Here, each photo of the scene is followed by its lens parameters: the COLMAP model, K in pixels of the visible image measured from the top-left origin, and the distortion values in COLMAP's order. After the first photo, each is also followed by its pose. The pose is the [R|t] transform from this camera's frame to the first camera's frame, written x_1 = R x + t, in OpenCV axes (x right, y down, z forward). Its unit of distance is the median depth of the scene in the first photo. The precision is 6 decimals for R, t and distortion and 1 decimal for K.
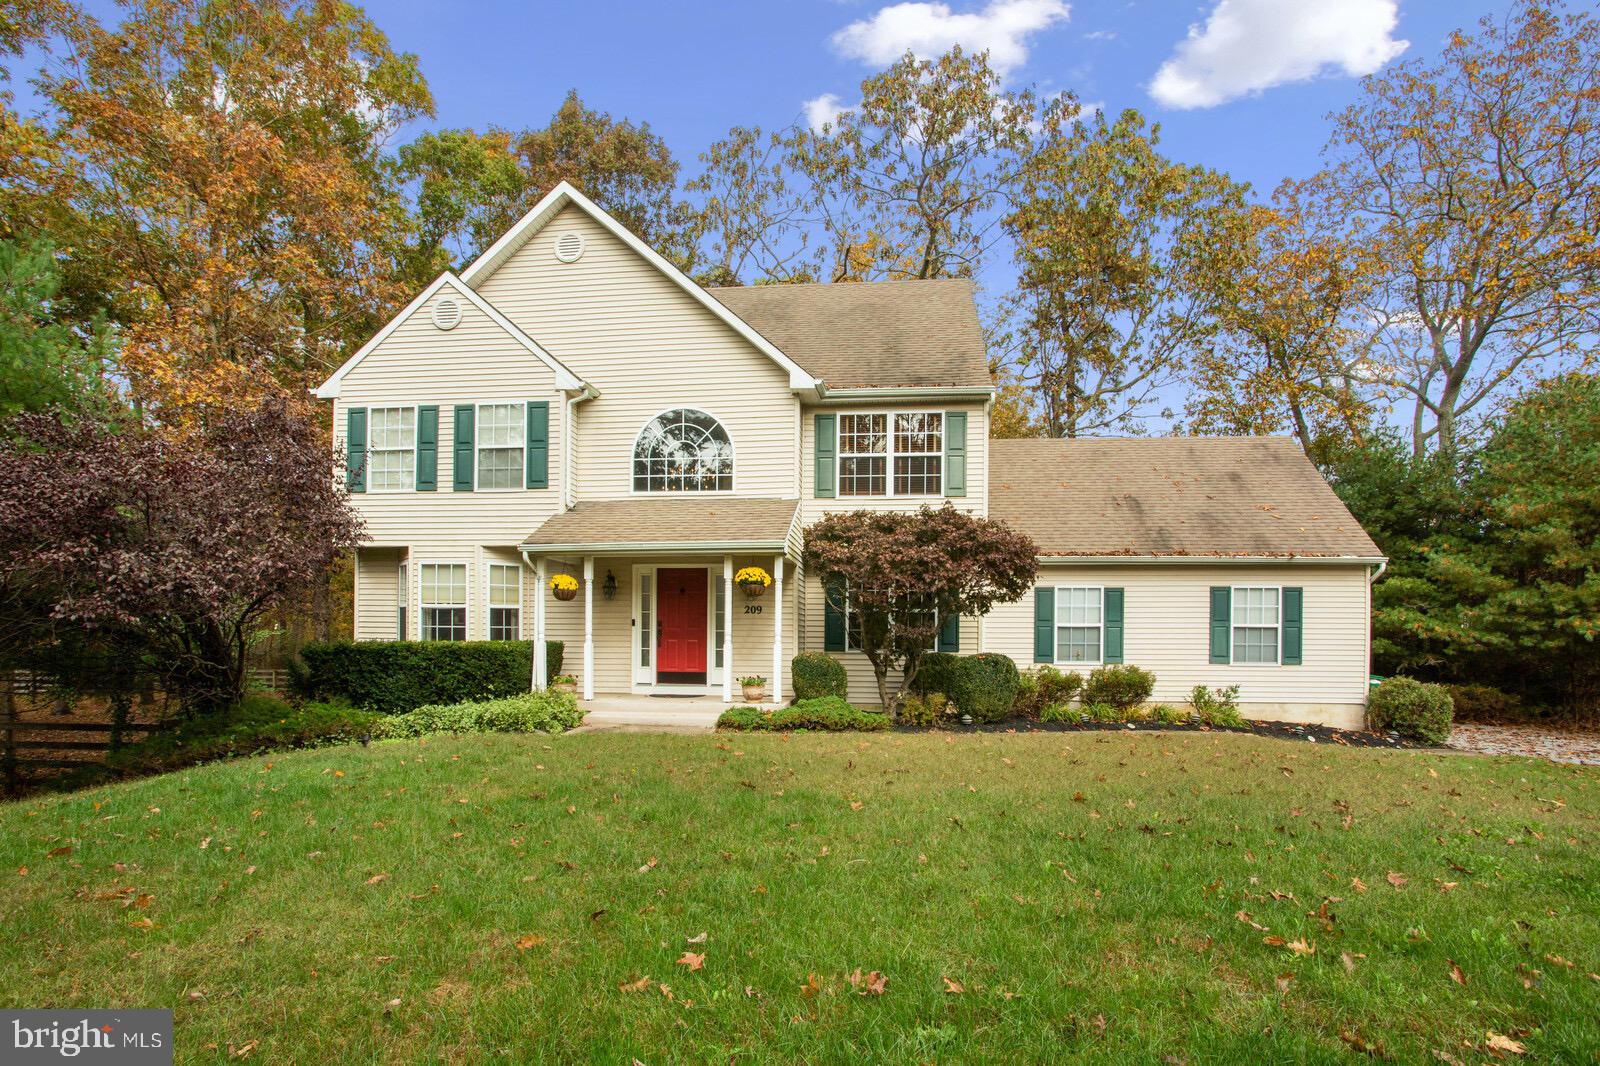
lens RADIAL K [[764.6, 0, 811.2], [0, 764.6, 546.9], [0, 0, 1]] dist [-0.027120, 0.007539]
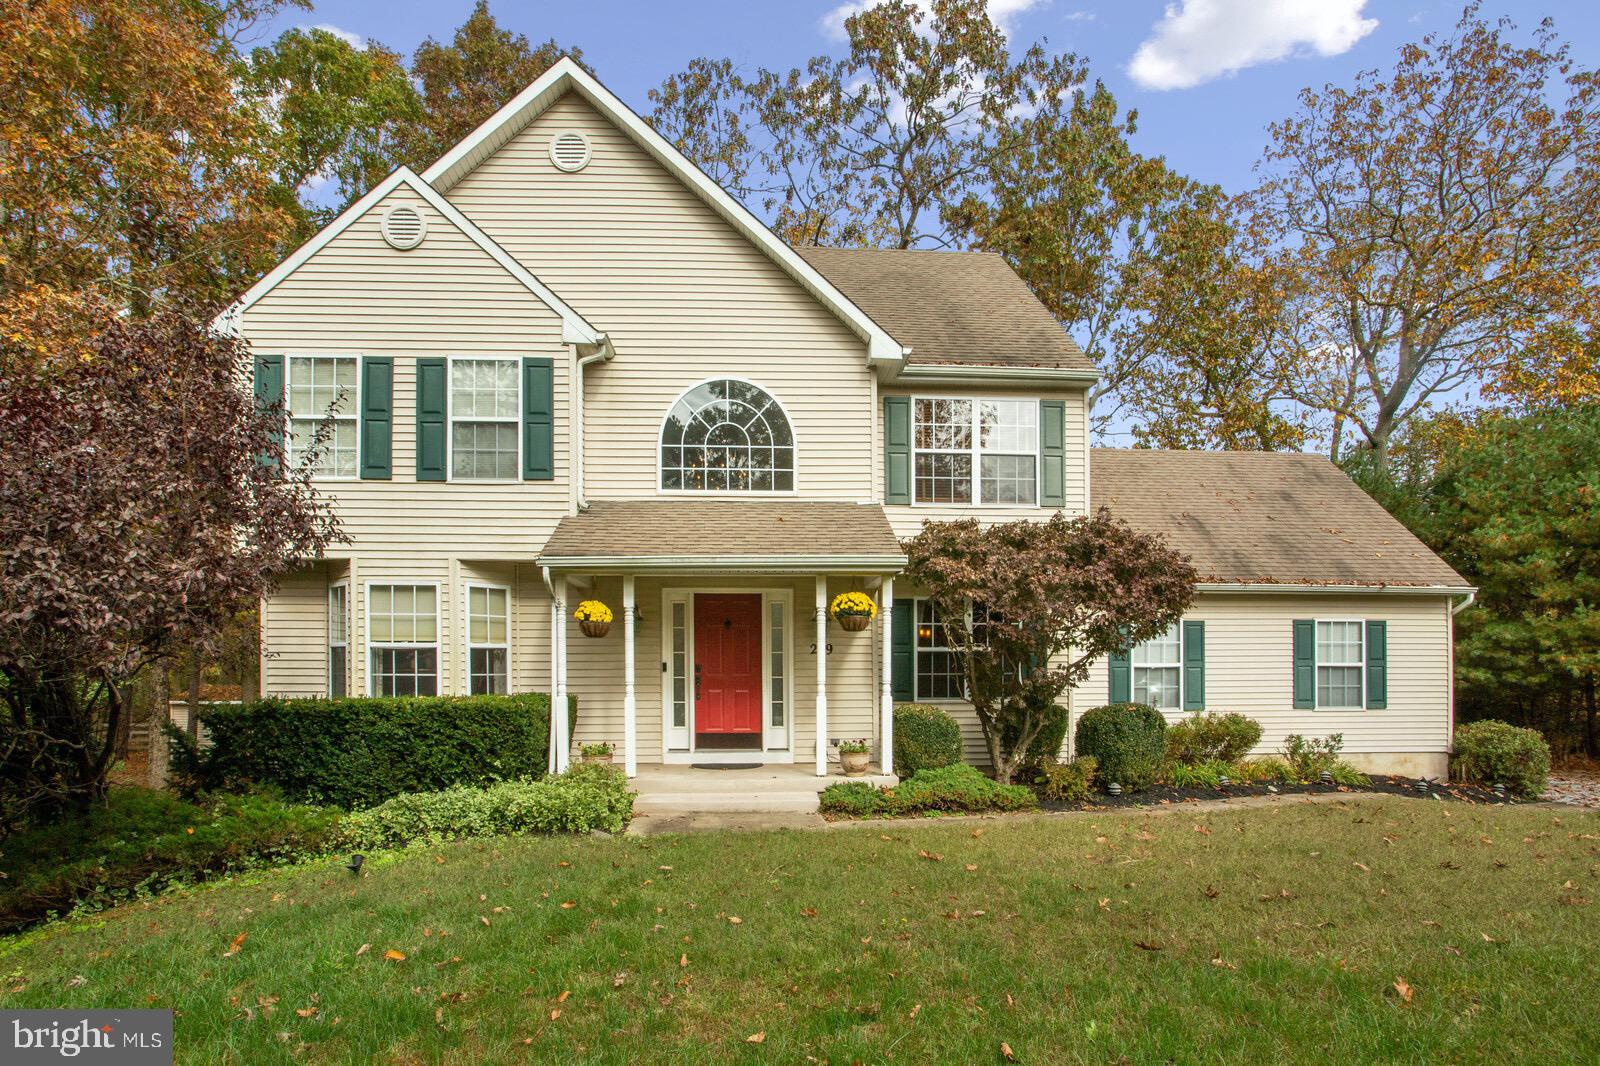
lens RADIAL K [[764.6, 0, 689.7], [0, 764.6, 588.2], [0, 0, 1]] dist [-0.027120, 0.007539]
pose [[0.991636, 0.007770, 0.128832, -0.293330], [-0.009319, 0.999891, 0.011427, 0.014237], [-0.128729, -0.012532, 0.991601, 0.258241]]
